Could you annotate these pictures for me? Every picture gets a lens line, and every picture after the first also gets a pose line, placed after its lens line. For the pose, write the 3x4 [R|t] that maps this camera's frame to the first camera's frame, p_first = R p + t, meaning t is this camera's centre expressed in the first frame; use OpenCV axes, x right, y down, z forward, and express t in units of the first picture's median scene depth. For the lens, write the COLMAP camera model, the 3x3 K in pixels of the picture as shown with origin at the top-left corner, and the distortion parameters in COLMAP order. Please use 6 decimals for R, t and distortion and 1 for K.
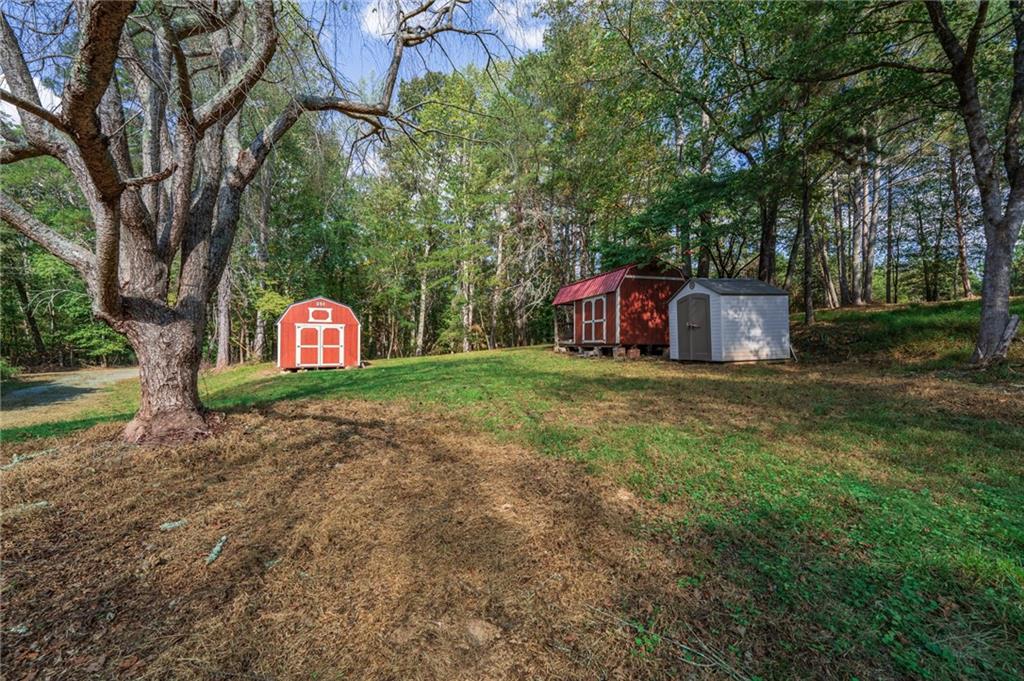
lens RADIAL K [[419.3, 0, 509.1], [0, 419.3, 338.7], [0, 0, 1]] dist [0.002401, 0.000212]
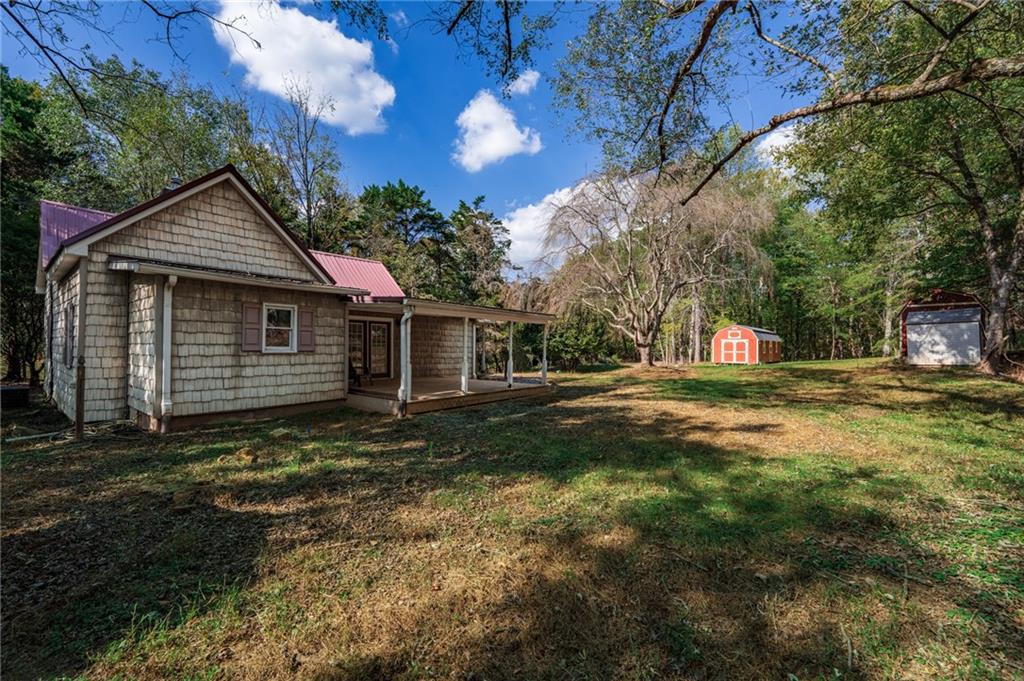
lens RADIAL K [[415.5, 0, 514.7], [0, 415.5, 333.7], [0, 0, 1]] dist [-0.001230, -0.000211]
pose [[0.453010, -0.022431, -0.891223, 0.729256], [0.003274, 0.999719, -0.023497, -0.021633], [0.891500, 0.007726, 0.452956, -0.666925]]
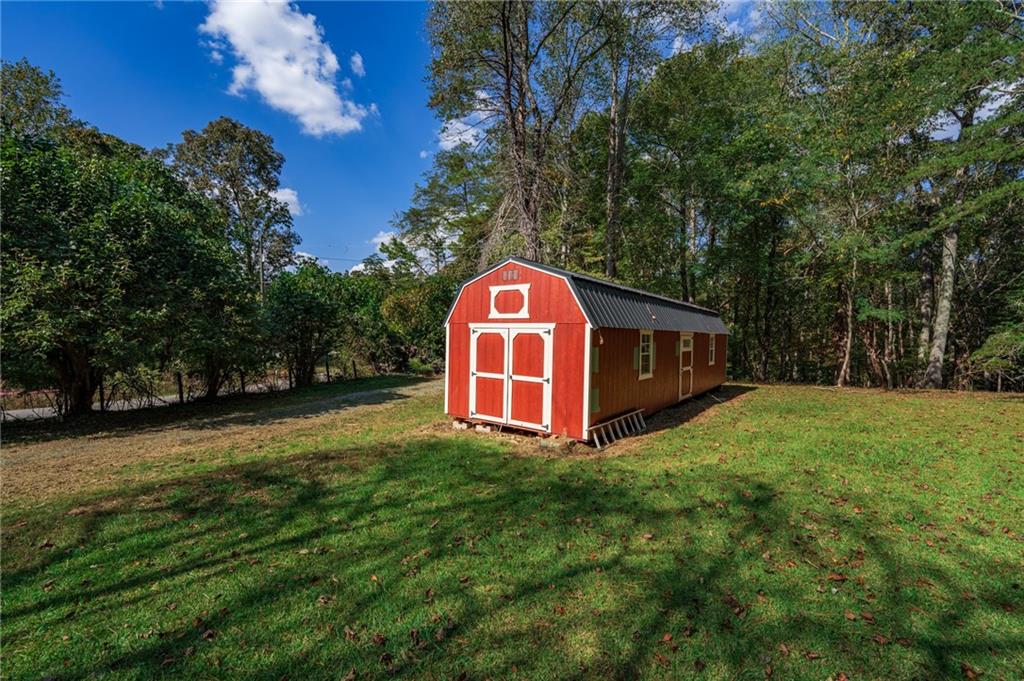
lens RADIAL K [[415.5, 0, 514.7], [0, 415.5, 333.7], [0, 0, 1]] dist [-0.001230, -0.000211]
pose [[0.513527, 0.003426, -0.858067, -0.094740], [-0.014561, 0.999883, -0.004721, -0.023173], [0.857950, 0.014919, 0.513517, 0.806646]]
